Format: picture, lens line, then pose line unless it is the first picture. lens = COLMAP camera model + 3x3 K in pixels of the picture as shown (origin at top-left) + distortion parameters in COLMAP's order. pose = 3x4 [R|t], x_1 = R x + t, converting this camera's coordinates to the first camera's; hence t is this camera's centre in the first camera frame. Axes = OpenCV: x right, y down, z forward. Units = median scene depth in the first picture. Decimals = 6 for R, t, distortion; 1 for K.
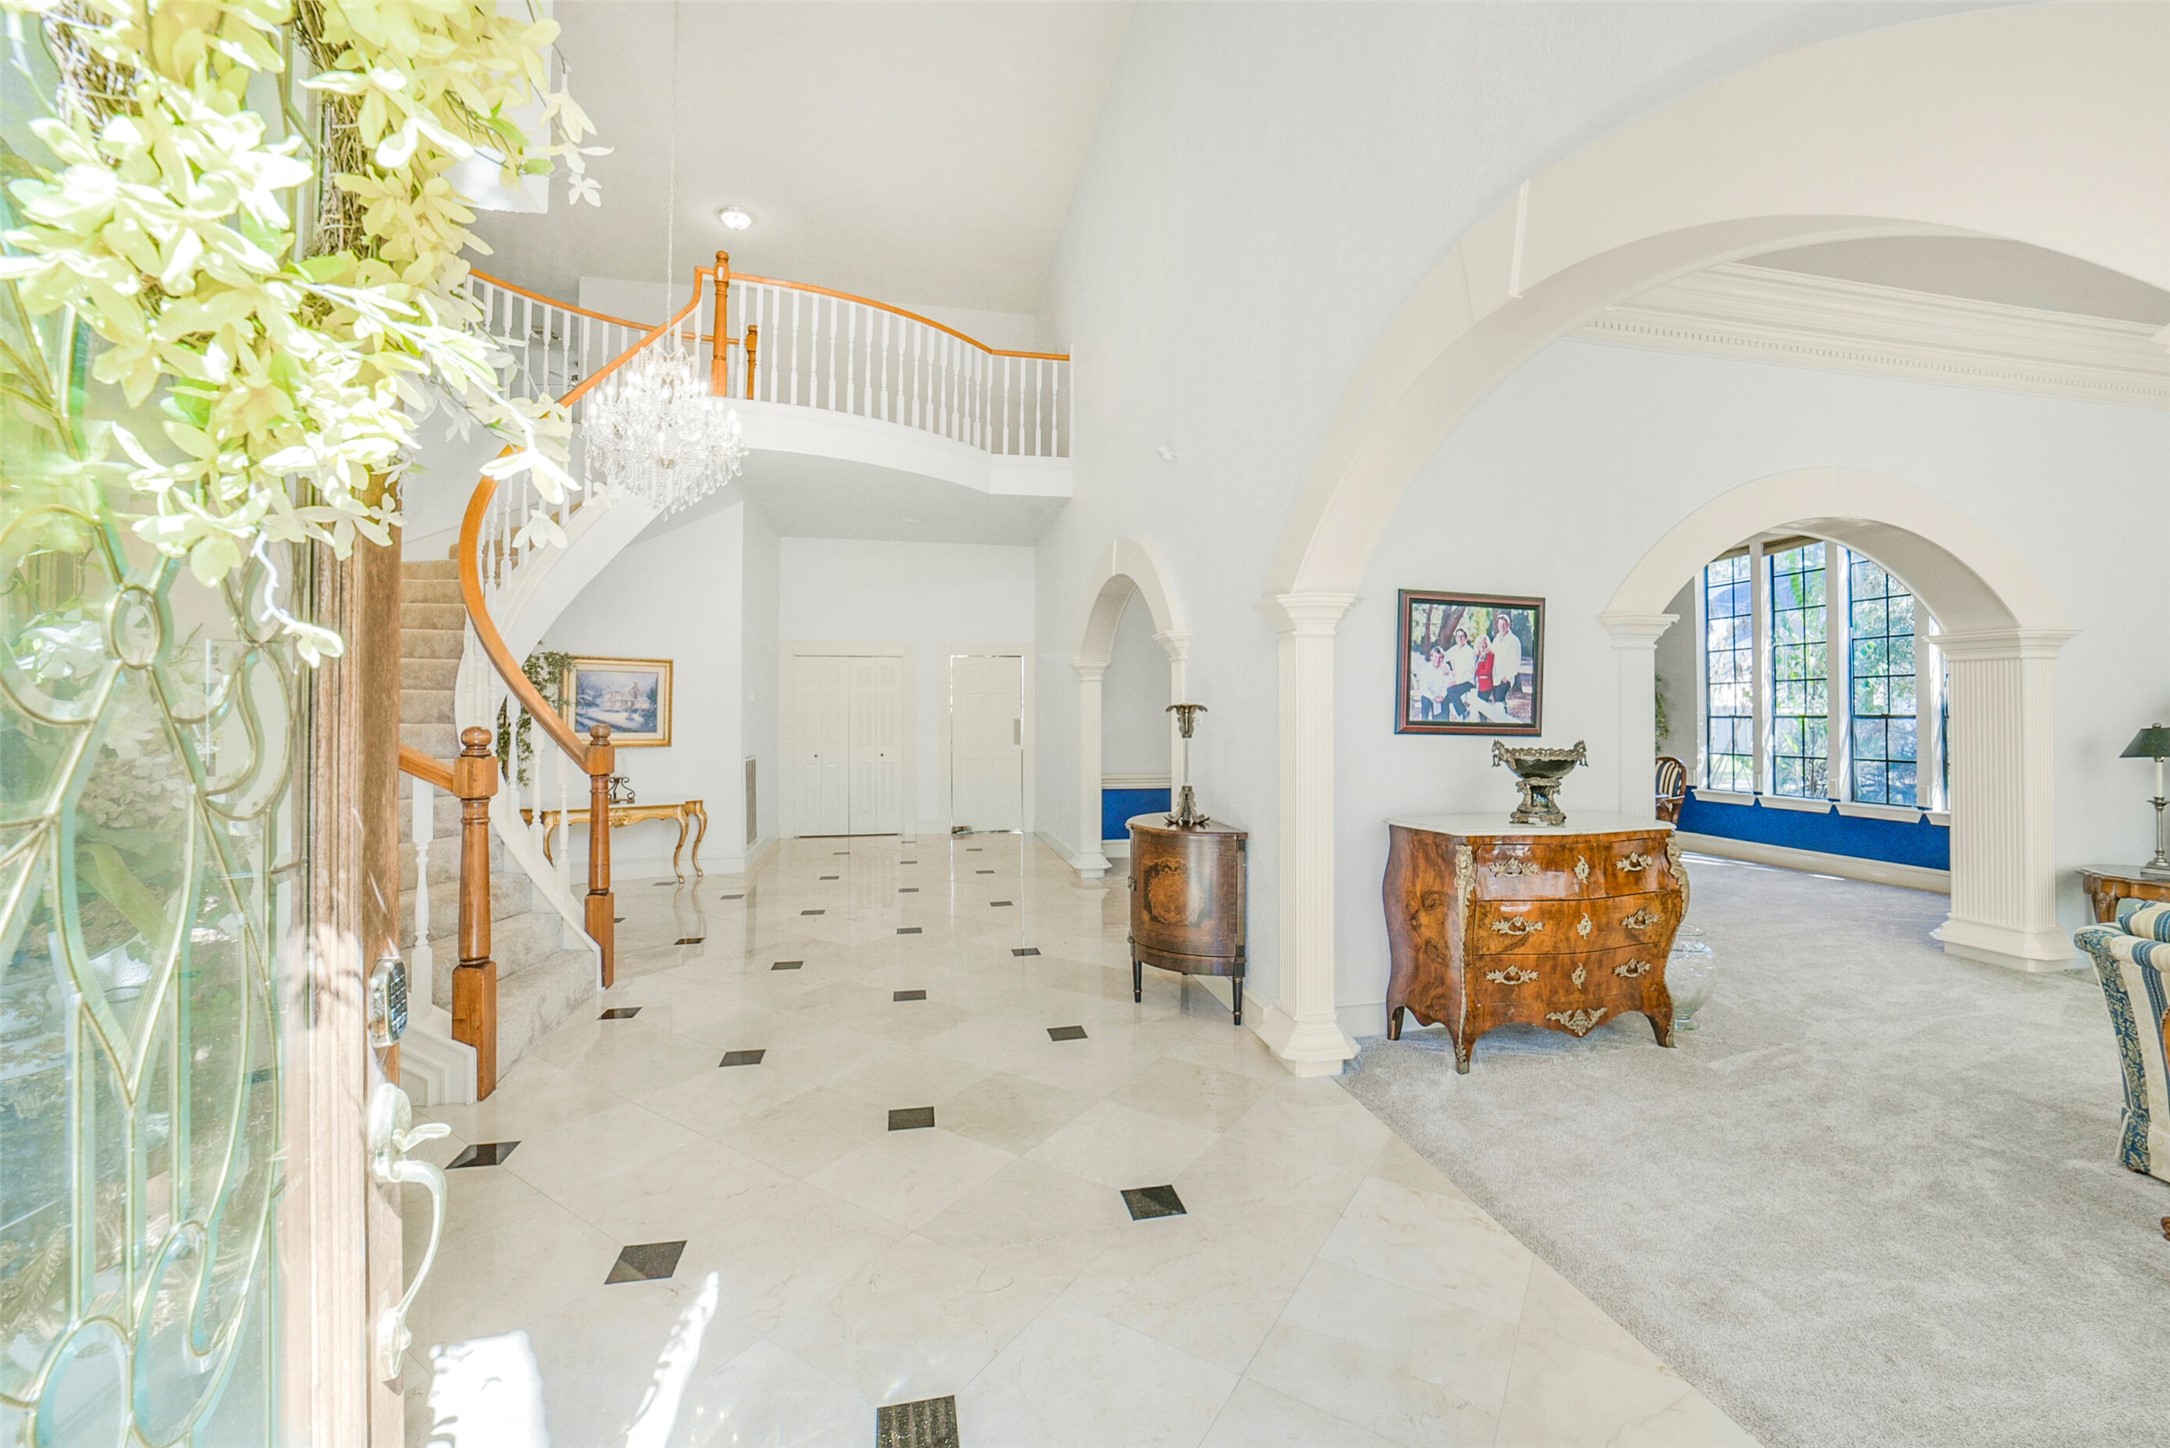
lens RADIAL K [[865.6, 0, 1084.9], [0, 865.6, 692.3], [0, 0, 1]] dist [-0.001016, 0.000155]
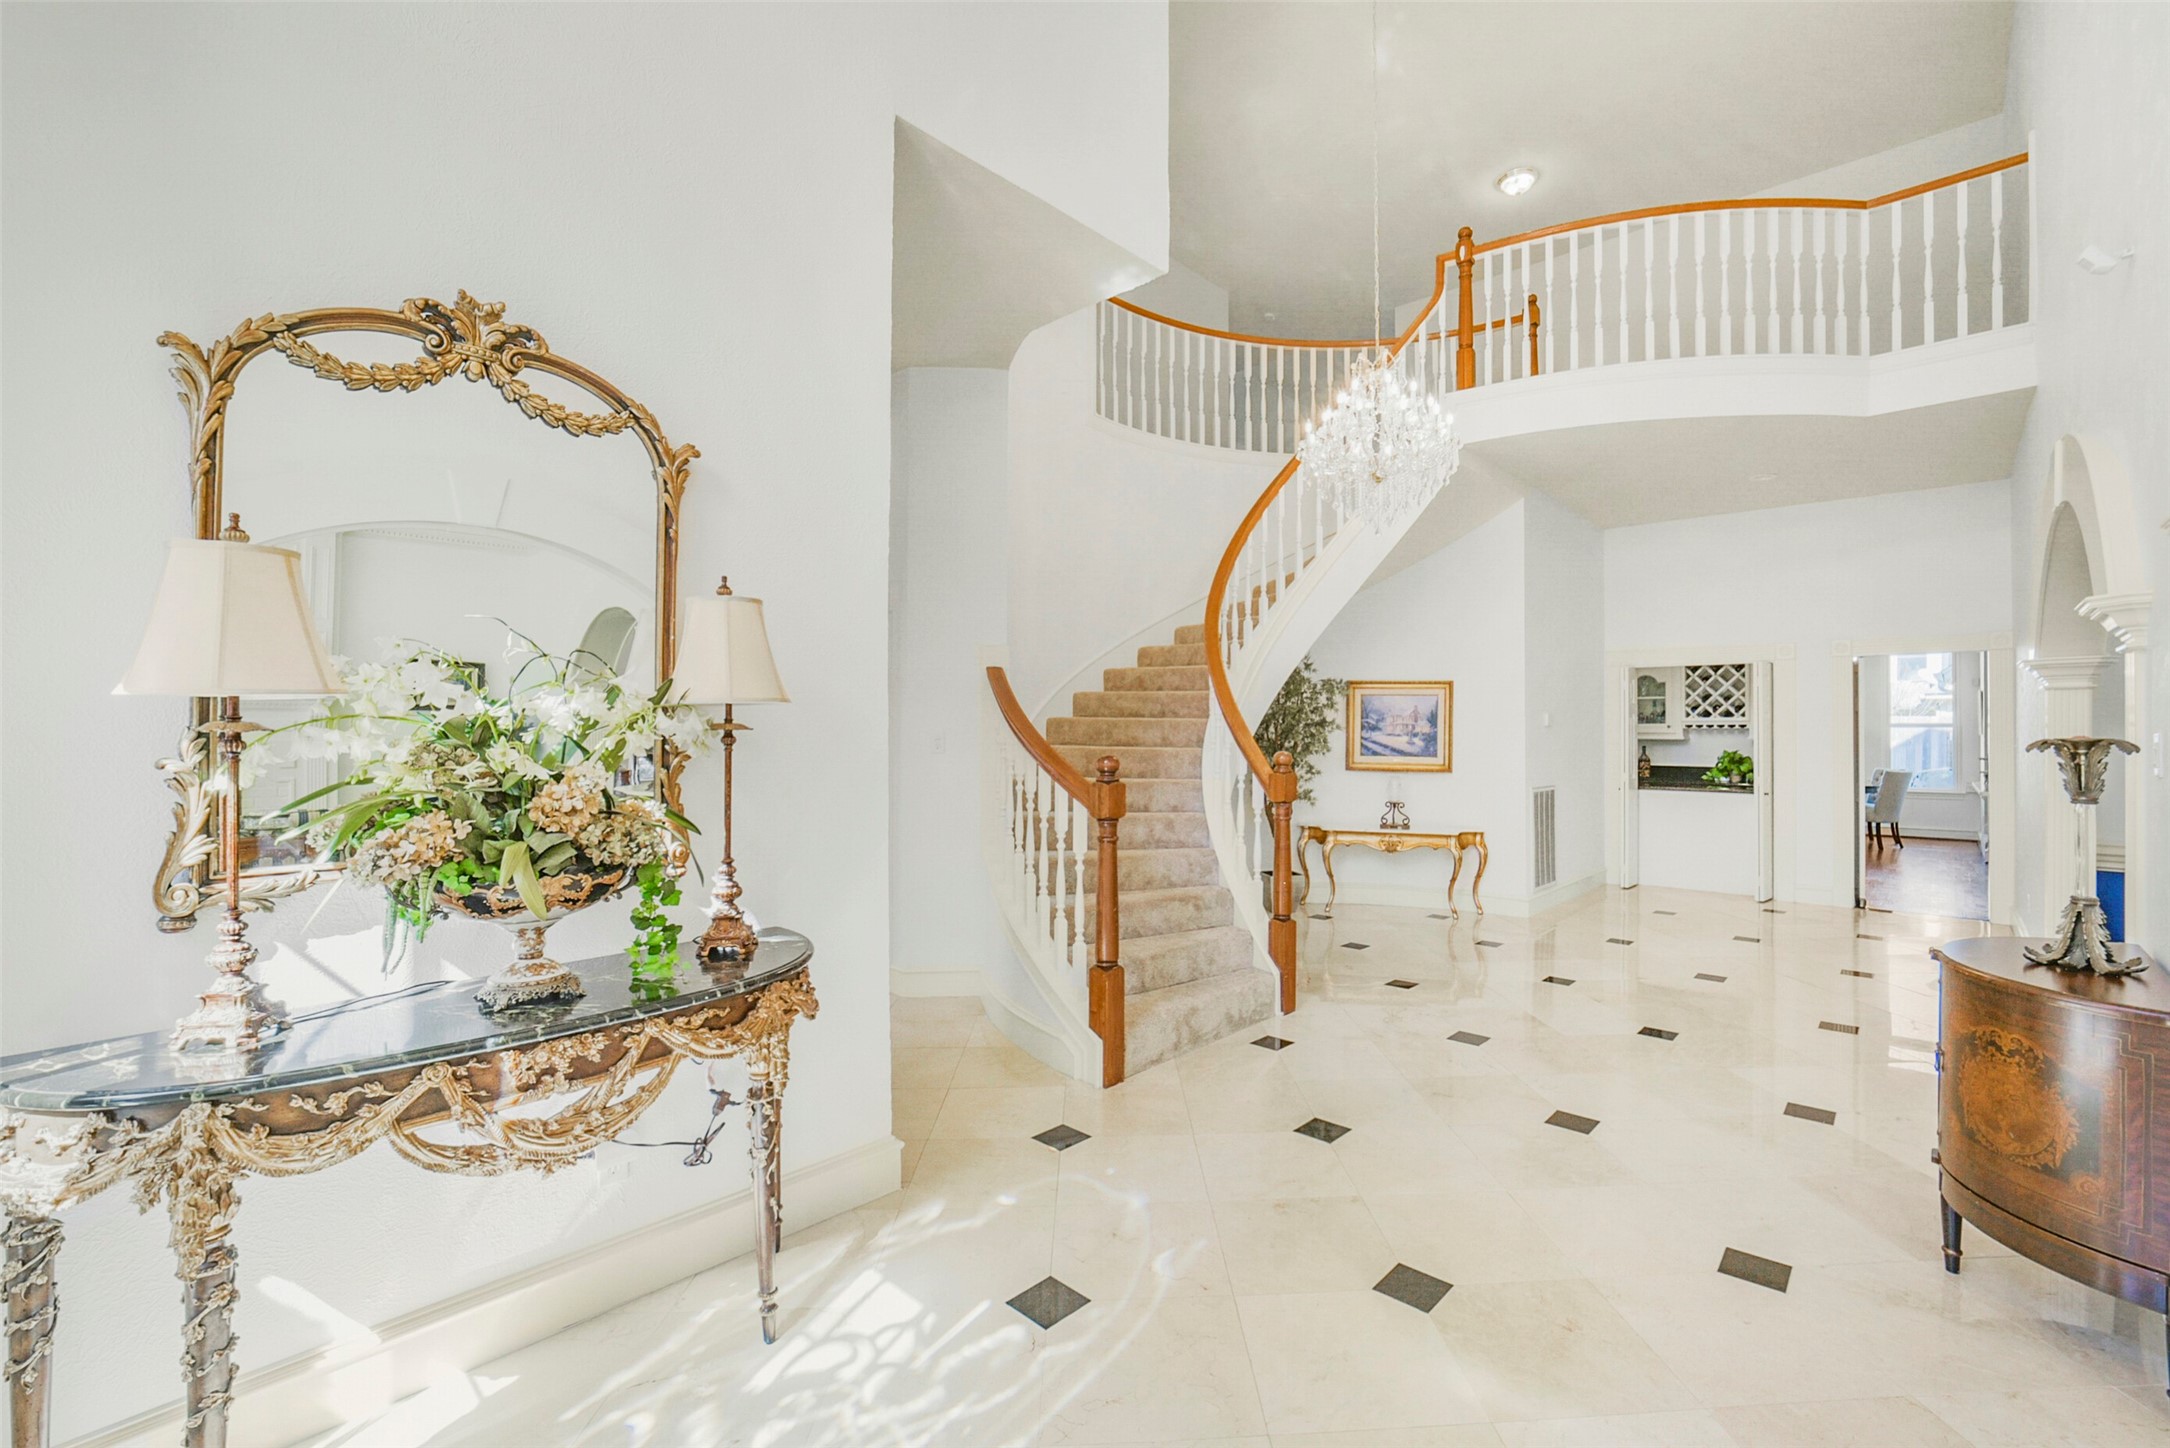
lens RADIAL K [[911.1, 0, 1085.0], [0, 911.1, 724.0], [0, 0, 1]] dist [-0.009485, 0.001105]
pose [[0.615503, -0.005846, -0.788113, 0.077785], [0.016219, 0.999855, 0.005251, -0.002957], [0.787968, -0.016015, 0.615508, 0.091656]]
